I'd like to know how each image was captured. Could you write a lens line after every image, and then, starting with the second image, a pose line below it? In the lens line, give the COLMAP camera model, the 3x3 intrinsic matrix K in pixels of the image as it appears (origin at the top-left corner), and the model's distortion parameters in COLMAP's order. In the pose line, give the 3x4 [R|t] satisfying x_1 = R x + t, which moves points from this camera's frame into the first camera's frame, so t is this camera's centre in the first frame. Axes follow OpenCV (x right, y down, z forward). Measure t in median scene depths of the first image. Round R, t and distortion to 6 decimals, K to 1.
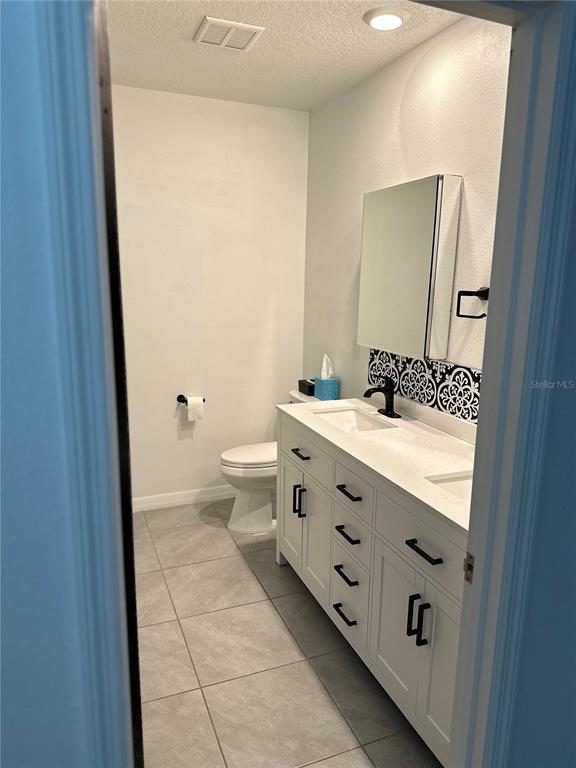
lens RADIAL K [[530.7, 0, 288.0], [0, 530.7, 384.0], [0, 0, 1]] dist [0.001132, -0.001431]
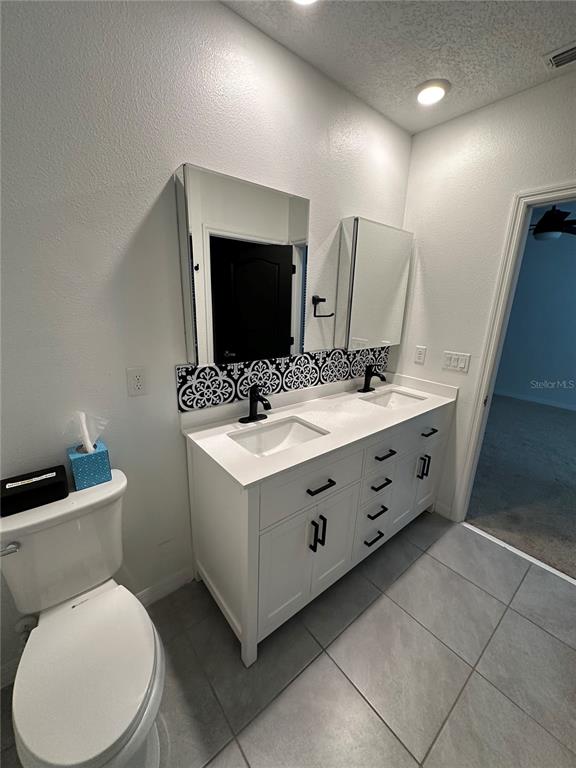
lens RADIAL K [[316.3, 0, 288.0], [0, 316.3, 384.0], [0, 0, 1]] dist [0.018868, 0.000098]
pose [[-0.310577, -0.282822, 0.907499, -0.428360], [0.144483, 0.929572, 0.339148, -0.237145], [-0.939503, 0.236450, -0.247841, 1.217910]]
